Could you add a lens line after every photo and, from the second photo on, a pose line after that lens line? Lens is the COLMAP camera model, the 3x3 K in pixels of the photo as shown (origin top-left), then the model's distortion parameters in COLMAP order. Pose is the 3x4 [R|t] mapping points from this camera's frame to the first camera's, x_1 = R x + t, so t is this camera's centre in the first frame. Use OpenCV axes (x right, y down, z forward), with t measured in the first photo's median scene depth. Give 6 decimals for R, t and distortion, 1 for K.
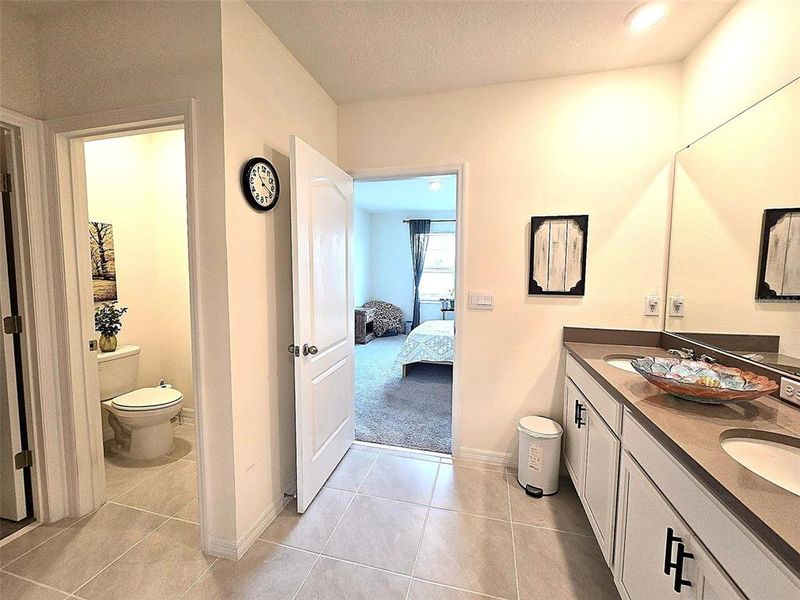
lens RADIAL K [[337.5, 0, 396.6], [0, 337.5, 298.3], [0, 0, 1]] dist [0.018688, -0.001740]
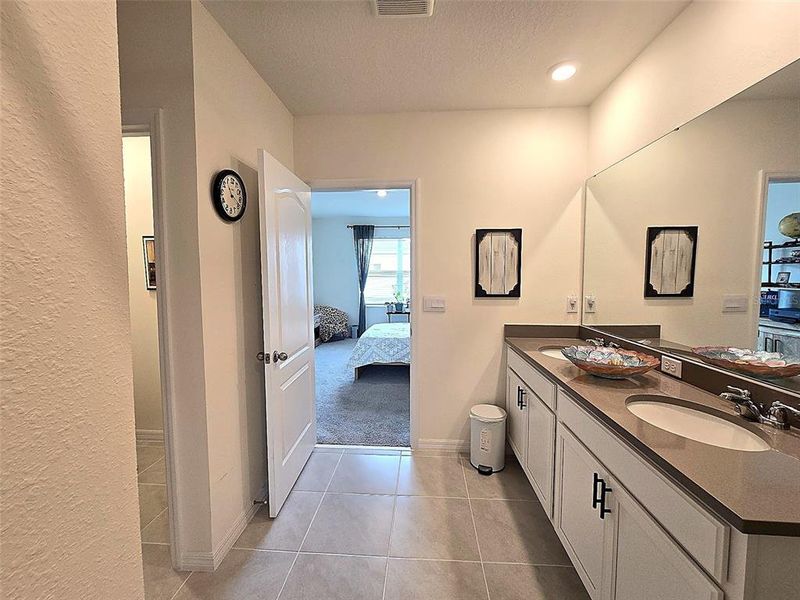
lens RADIAL K [[337.5, 0, 398.4], [0, 337.5, 298.9], [0, 0, 1]] dist [0.018688, -0.001740]
pose [[0.982627, -0.023939, 0.184041, -0.086495], [0.025479, 0.999657, -0.006007, -0.007278], [-0.183834, 0.010592, 0.982900, -0.077948]]
